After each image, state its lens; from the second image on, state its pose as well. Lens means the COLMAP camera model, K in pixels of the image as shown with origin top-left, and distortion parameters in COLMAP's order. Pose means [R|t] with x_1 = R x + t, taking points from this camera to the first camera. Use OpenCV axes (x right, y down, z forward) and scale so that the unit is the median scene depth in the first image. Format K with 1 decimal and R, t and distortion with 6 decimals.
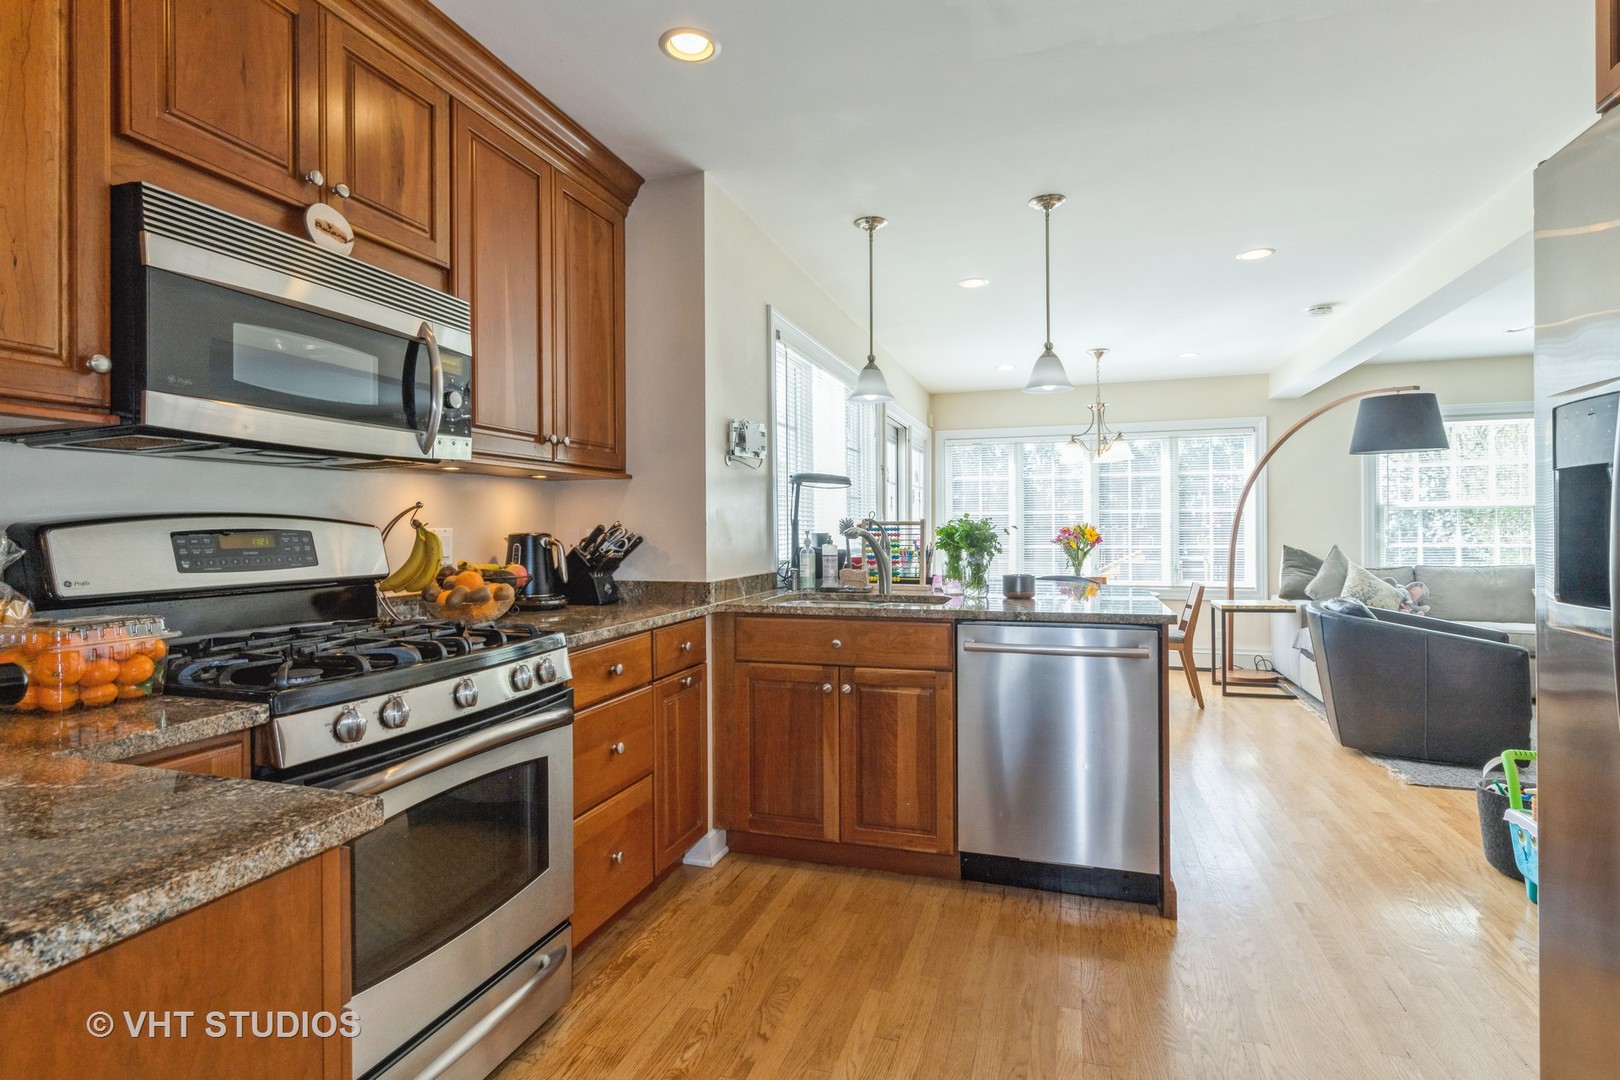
lens RADIAL K [[791.5, 0, 808.2], [0, 791.5, 526.5], [0, 0, 1]] dist [-0.000960, -0.000026]
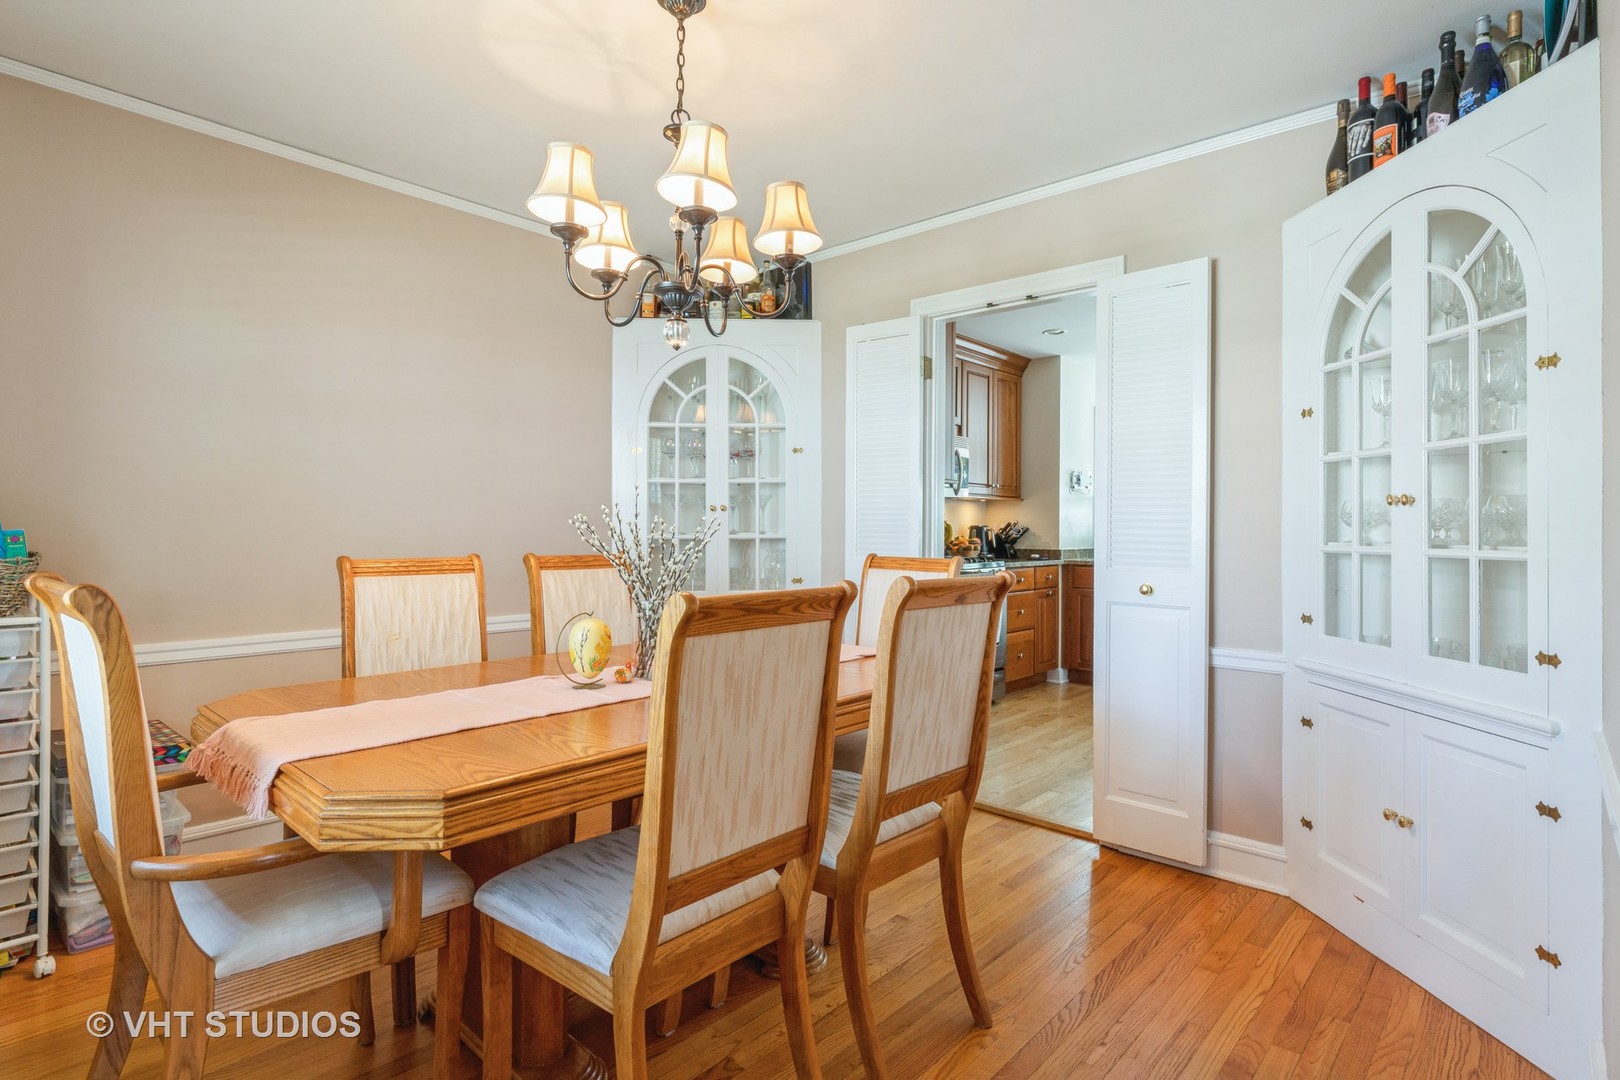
lens RADIAL K [[819.9, 0, 808.4], [0, 819.9, 521.3], [0, 0, 1]] dist [0.000134, -0.000011]
pose [[0.909125, 0.009638, -0.416413, 0.179639], [-0.014212, 0.999868, -0.007886, 0.021420], [0.416282, 0.013087, 0.909141, -1.316141]]
